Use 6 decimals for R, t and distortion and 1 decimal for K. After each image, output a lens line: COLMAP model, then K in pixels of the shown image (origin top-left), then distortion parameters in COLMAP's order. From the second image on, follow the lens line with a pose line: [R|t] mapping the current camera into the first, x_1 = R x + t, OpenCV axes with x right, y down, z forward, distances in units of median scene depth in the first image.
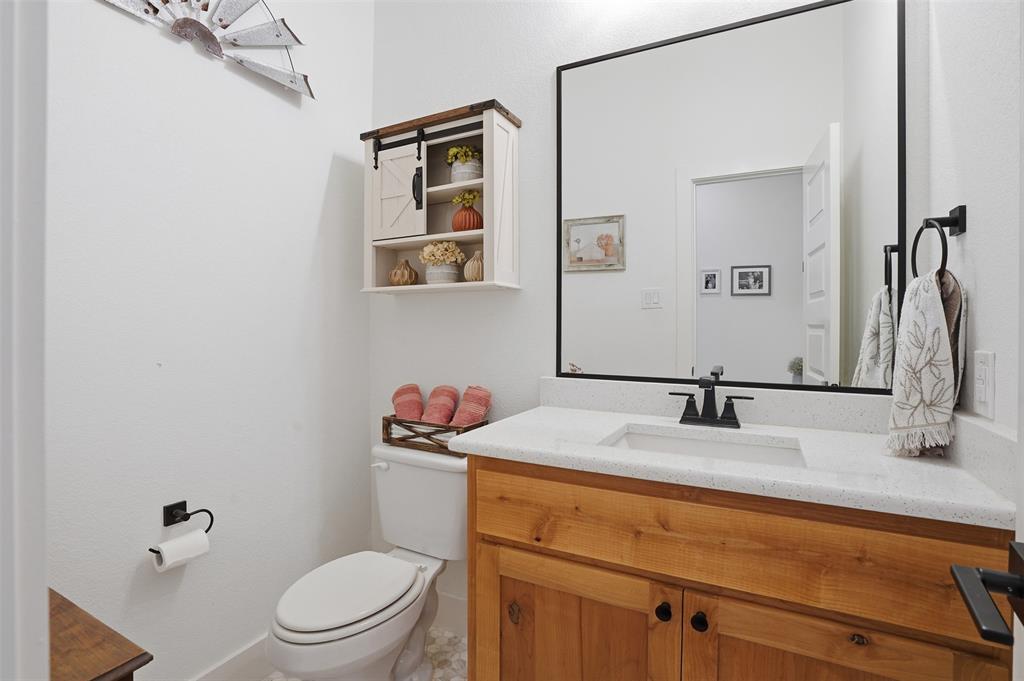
lens RADIAL K [[489.3, 0, 507.2], [0, 489.3, 326.6], [0, 0, 1]] dist [-0.050701, 0.015466]
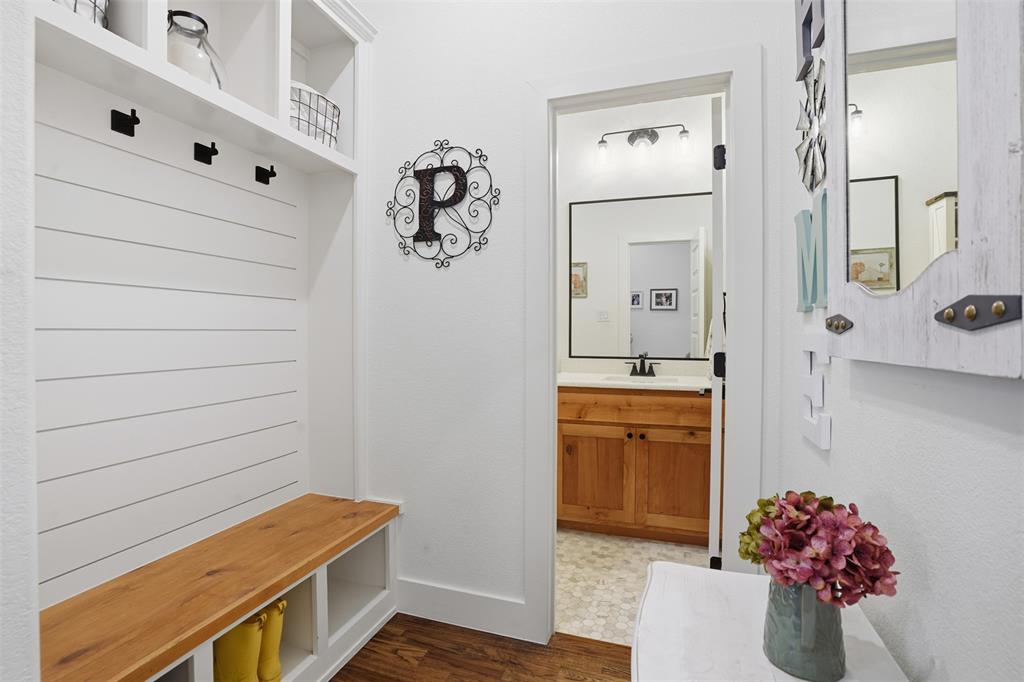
lens RADIAL K [[489.3, 0, 507.2], [0, 489.3, 327.1], [0, 0, 1]] dist [-0.050701, 0.015466]
pose [[0.988768, 0.004154, 0.149403, -0.582658], [-0.002801, 0.999953, -0.009264, -0.006057], [-0.149434, 0.008742, 0.988733, -1.231190]]
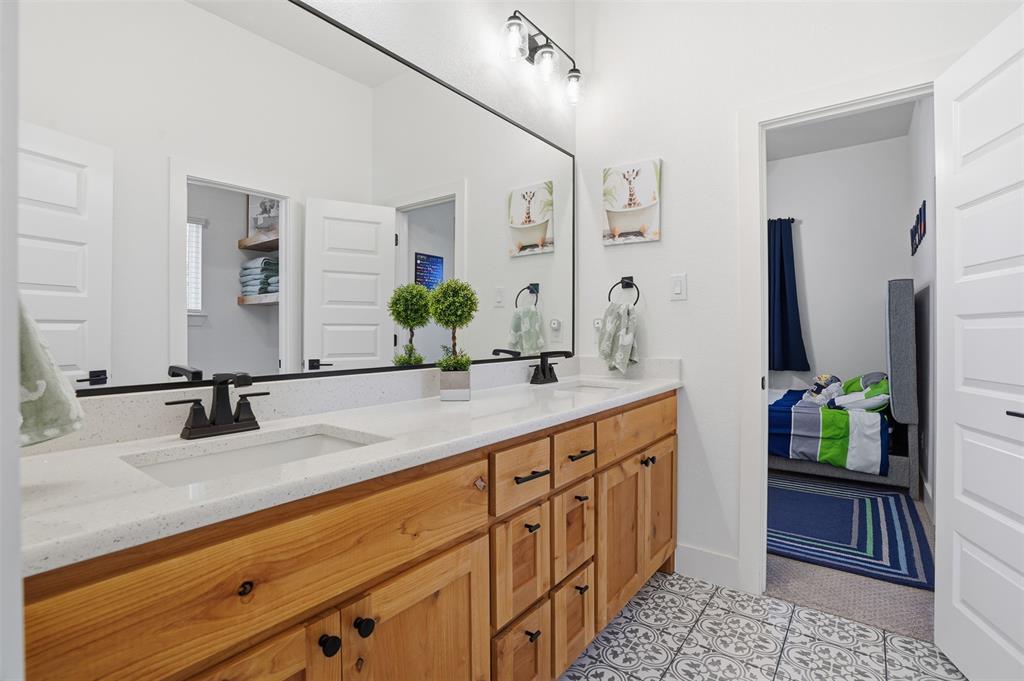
lens RADIAL K [[489.3, 0, 507.2], [0, 489.3, 326.6], [0, 0, 1]] dist [-0.050701, 0.015466]
pose [[0.150328, 0.004542, 0.988626, -0.334955], [-0.000314, 0.999990, -0.004547, 0.025676], [-0.988636, 0.000373, 0.150328, 0.409605]]
